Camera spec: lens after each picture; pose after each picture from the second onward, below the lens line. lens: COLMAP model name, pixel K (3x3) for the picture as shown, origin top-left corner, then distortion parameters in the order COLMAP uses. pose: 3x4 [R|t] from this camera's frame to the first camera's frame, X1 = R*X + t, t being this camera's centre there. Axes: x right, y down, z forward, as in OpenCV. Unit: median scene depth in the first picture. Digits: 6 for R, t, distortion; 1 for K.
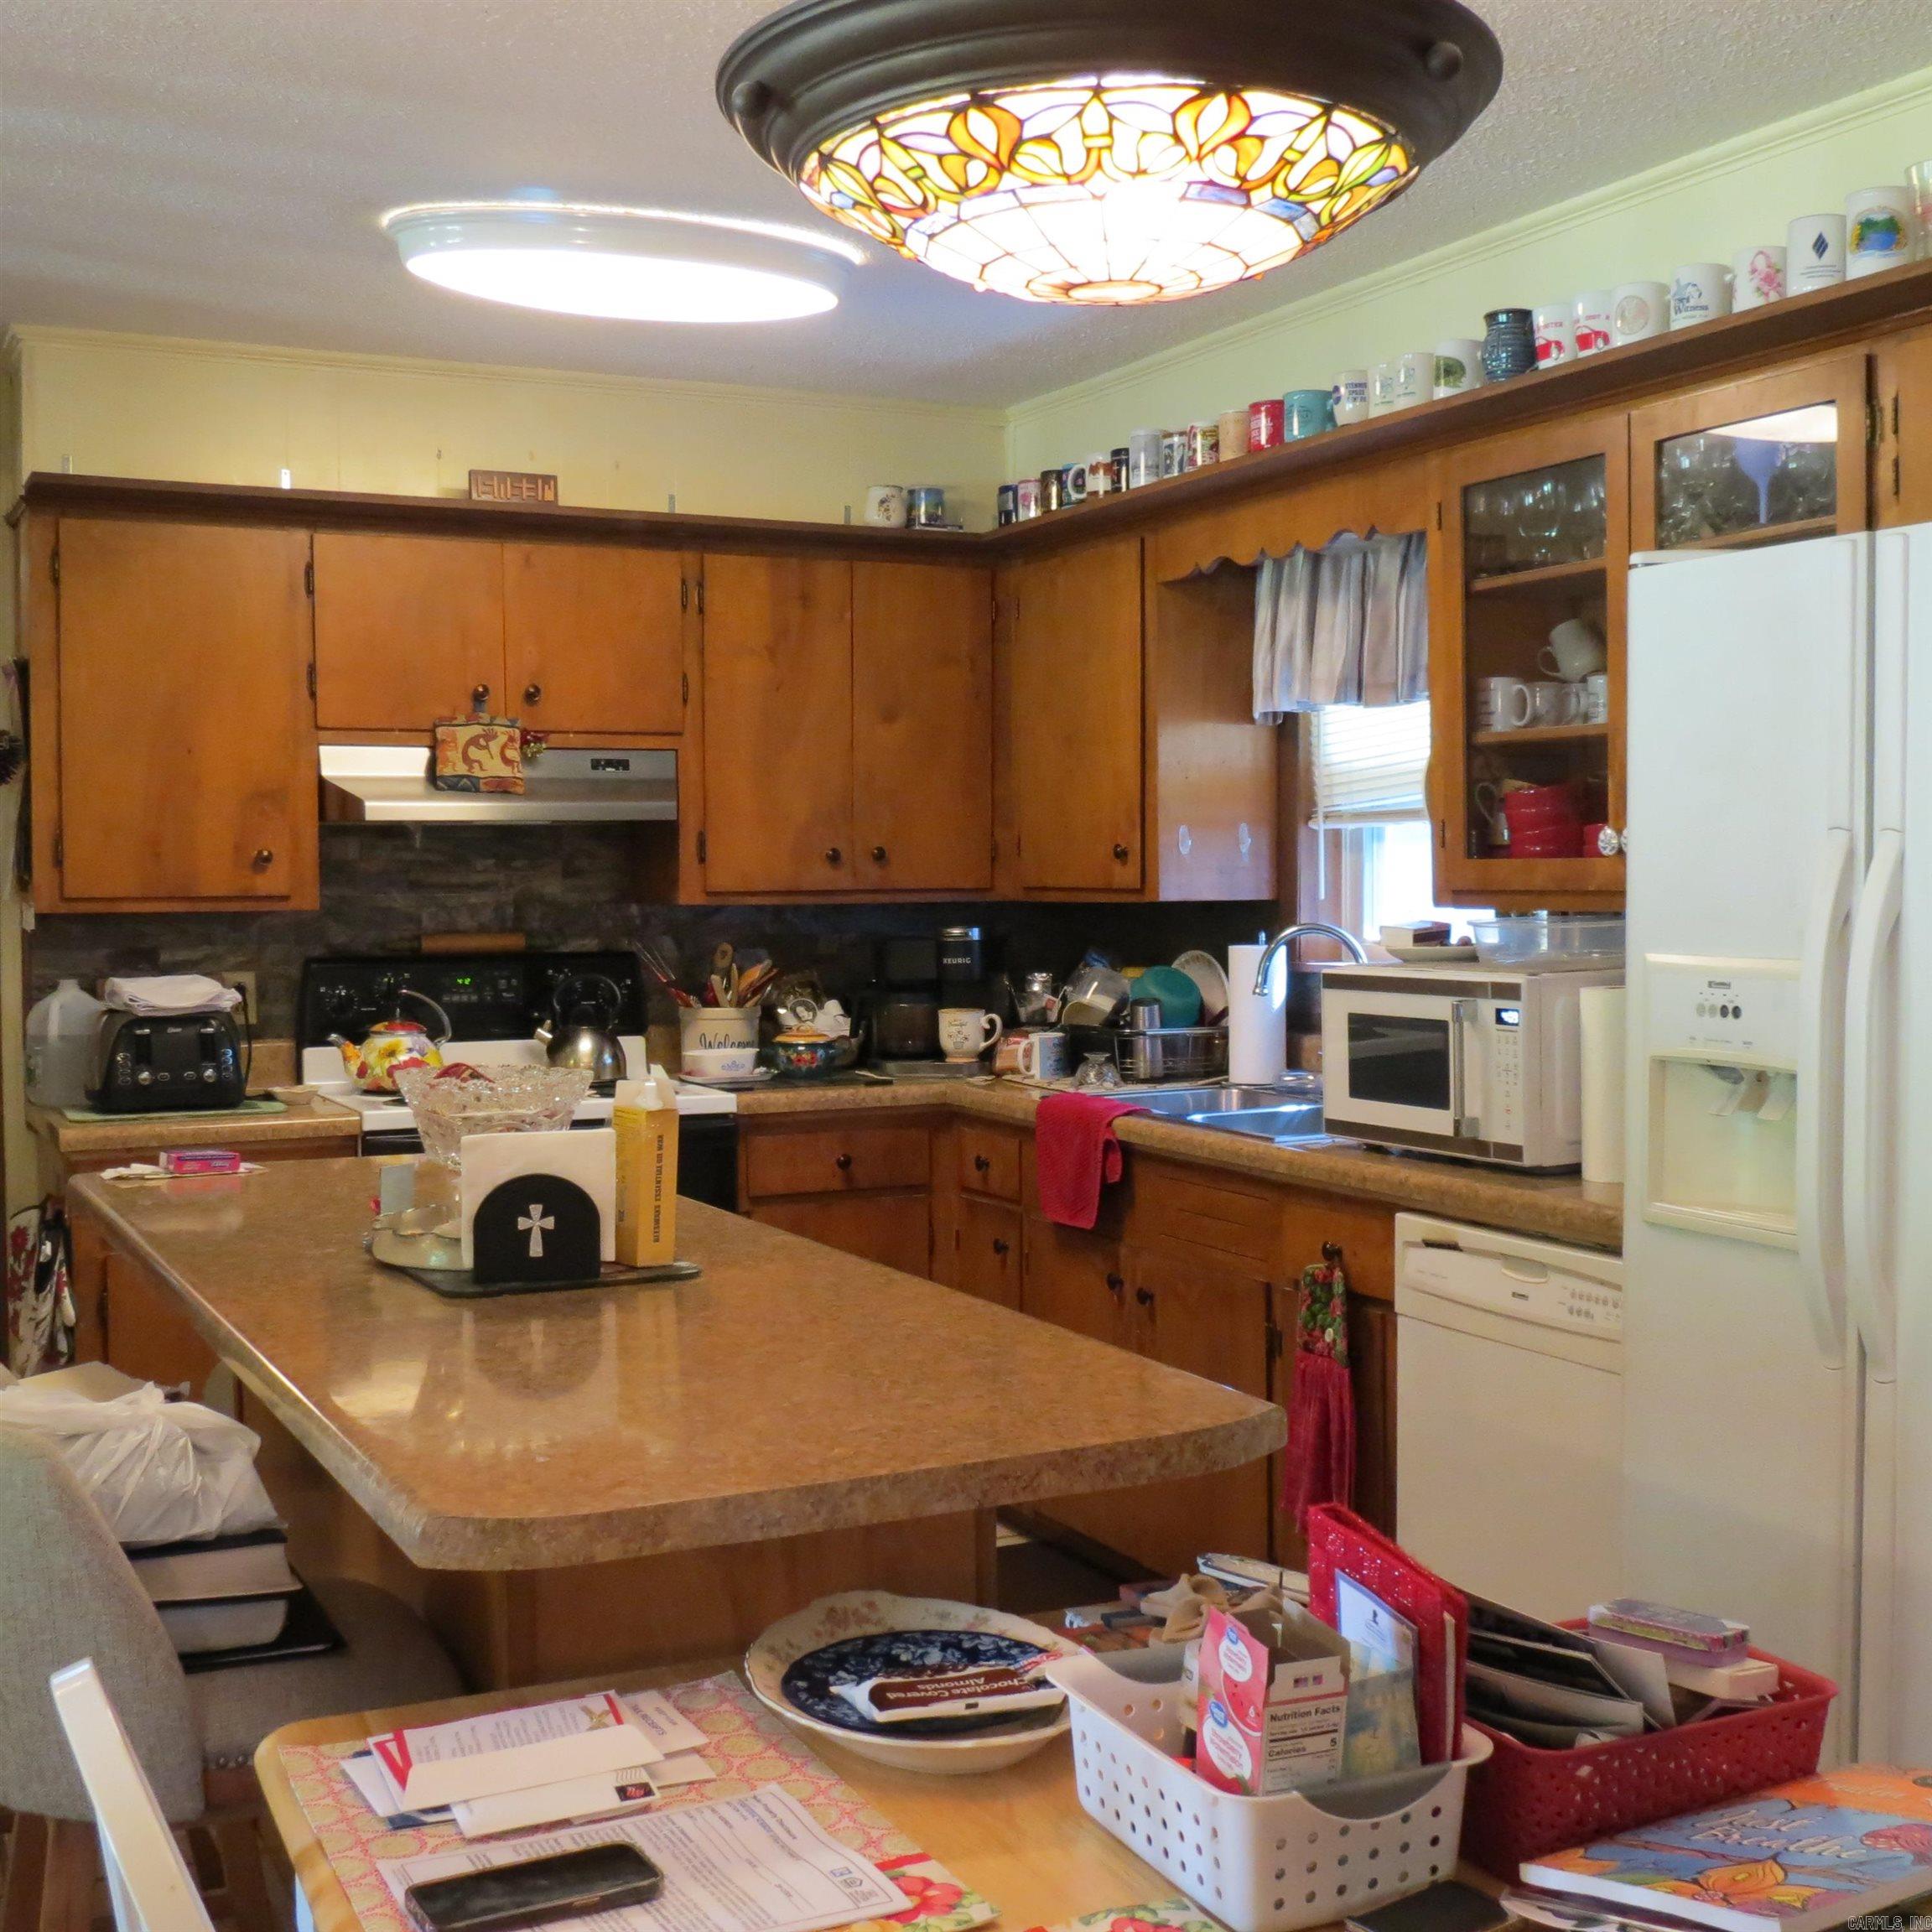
lens RADIAL K [[2379.8, 0, 966.0], [0, 2379.8, 966.0], [0, 0, 1]] dist [-0.050972, 0.021076]
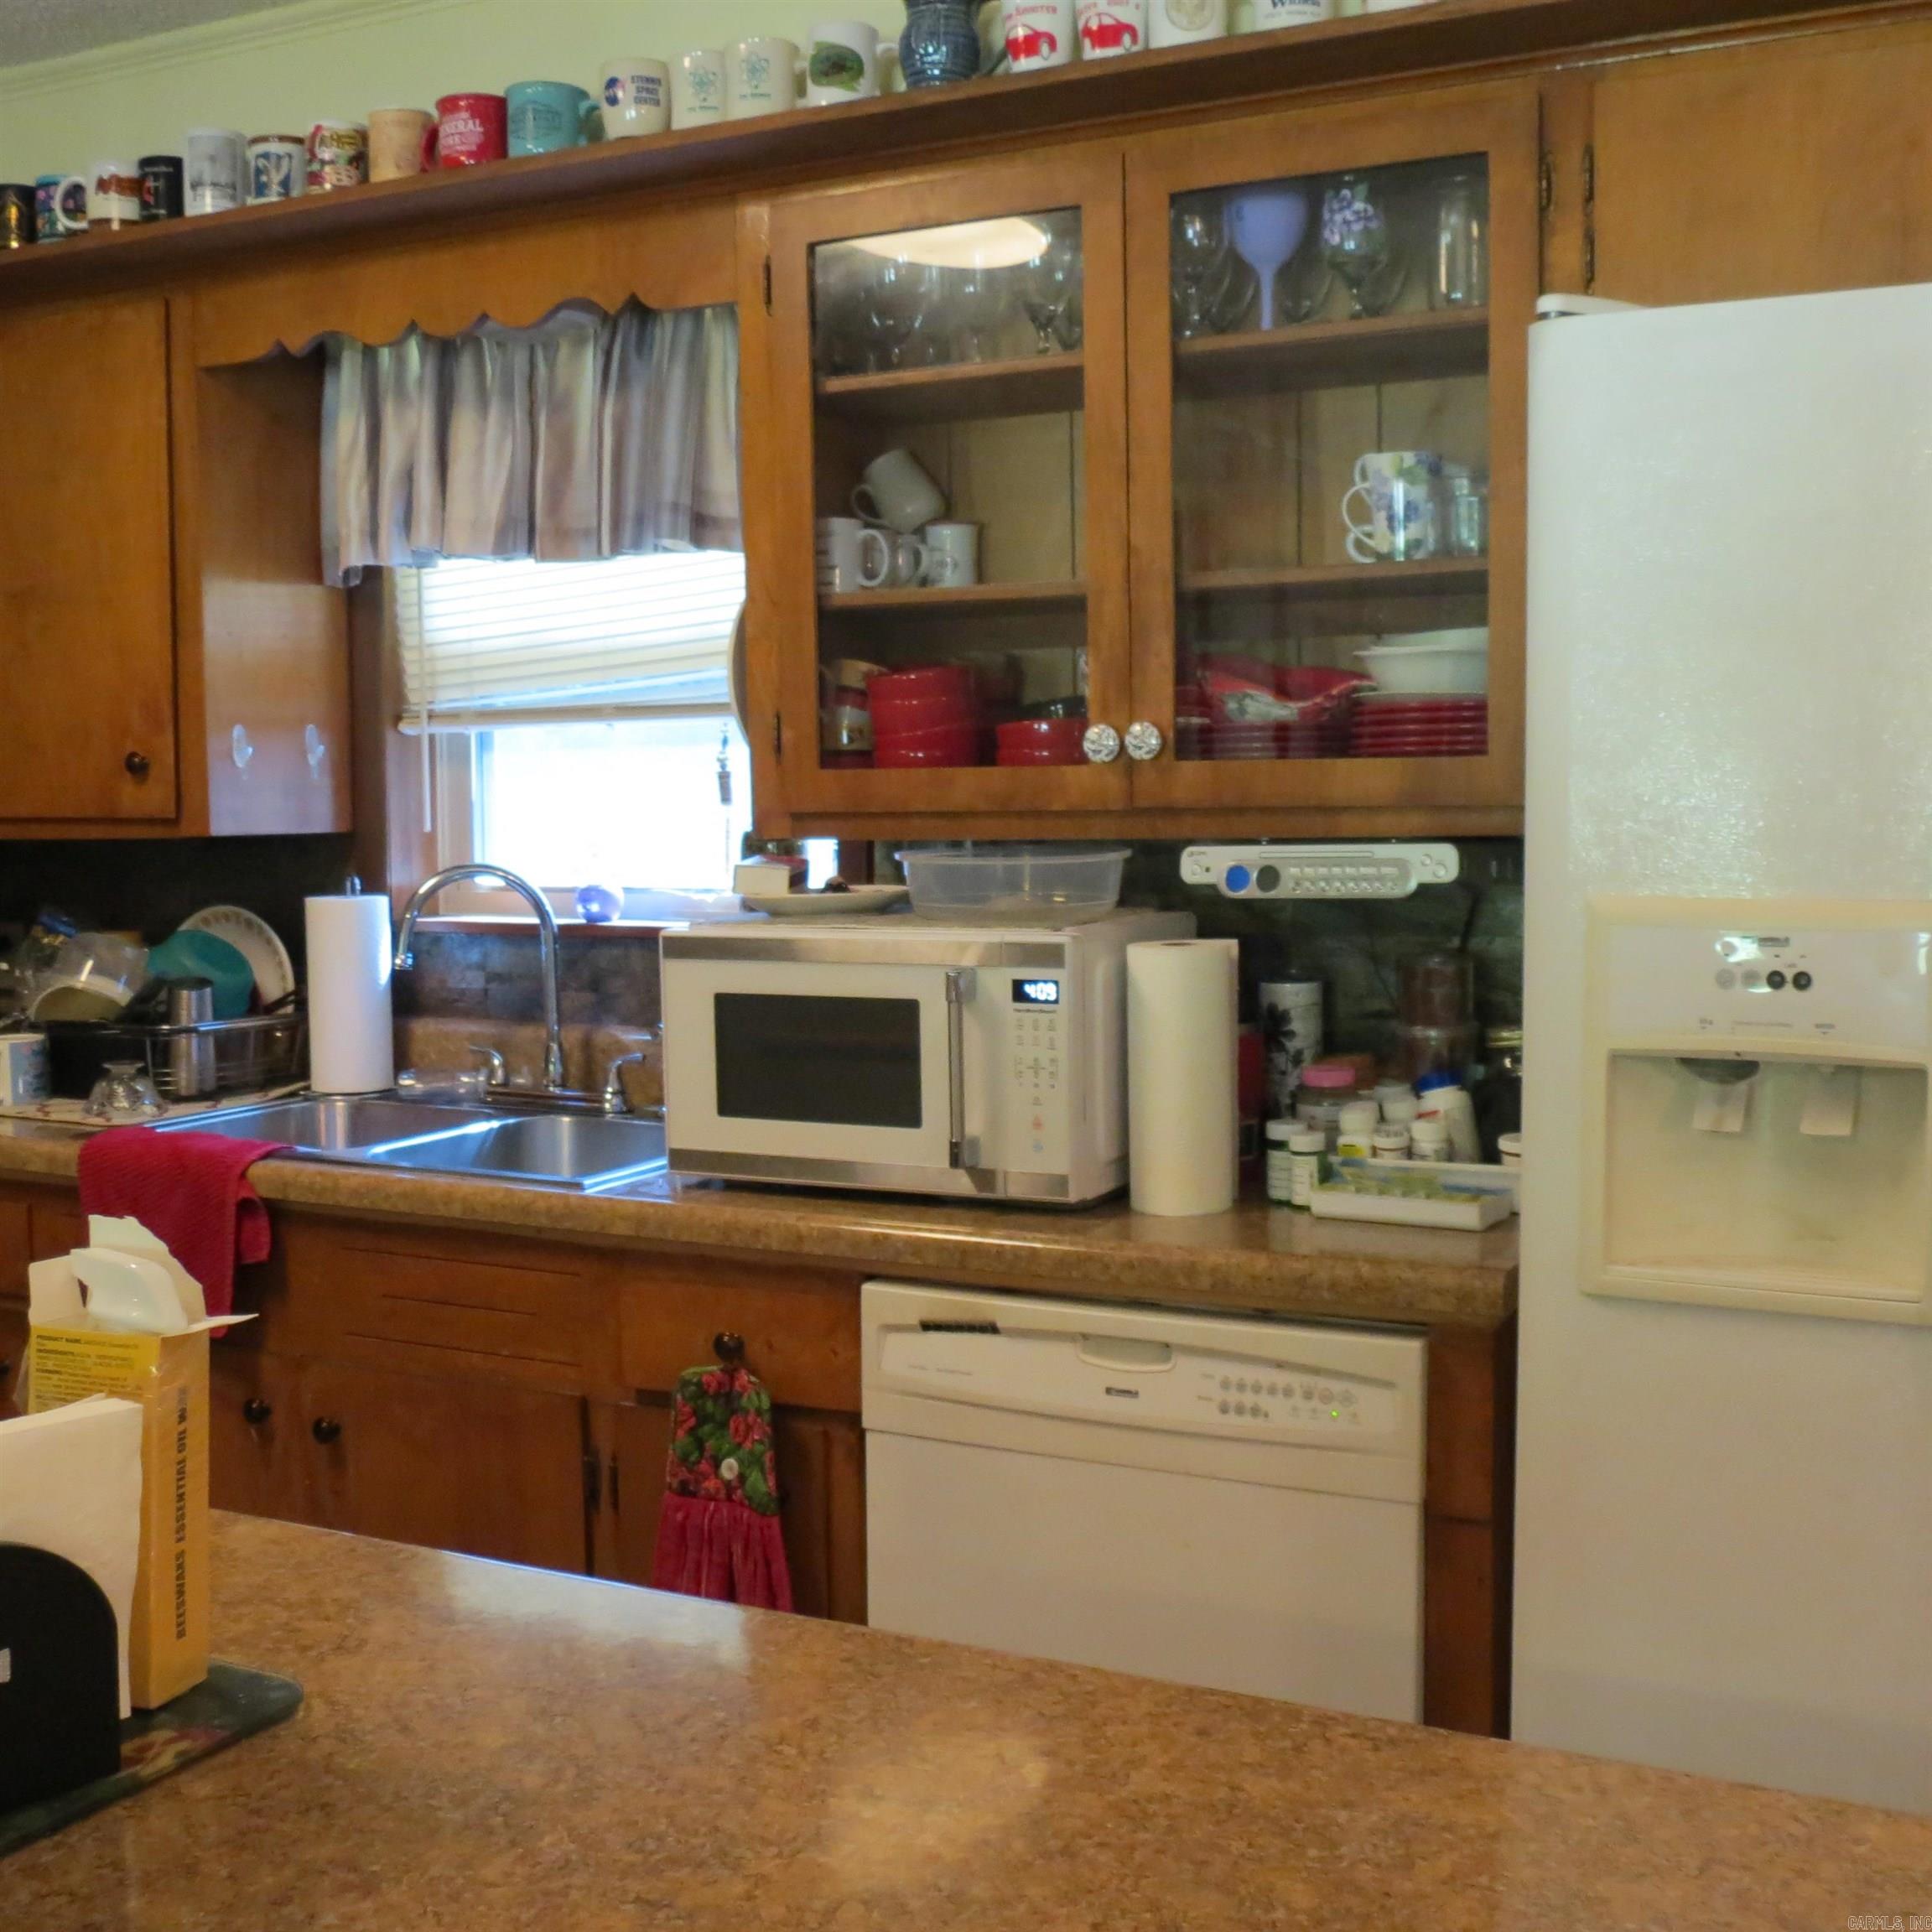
lens RADIAL K [[2379.8, 0, 966.0], [0, 2379.8, 966.0], [0, 0, 1]] dist [-0.050972, 0.021076]
pose [[0.811216, -0.041186, 0.583294, -0.157494], [0.025911, 0.999068, 0.034507, -0.008550], [-0.584172, -0.012879, 0.811528, 0.355542]]
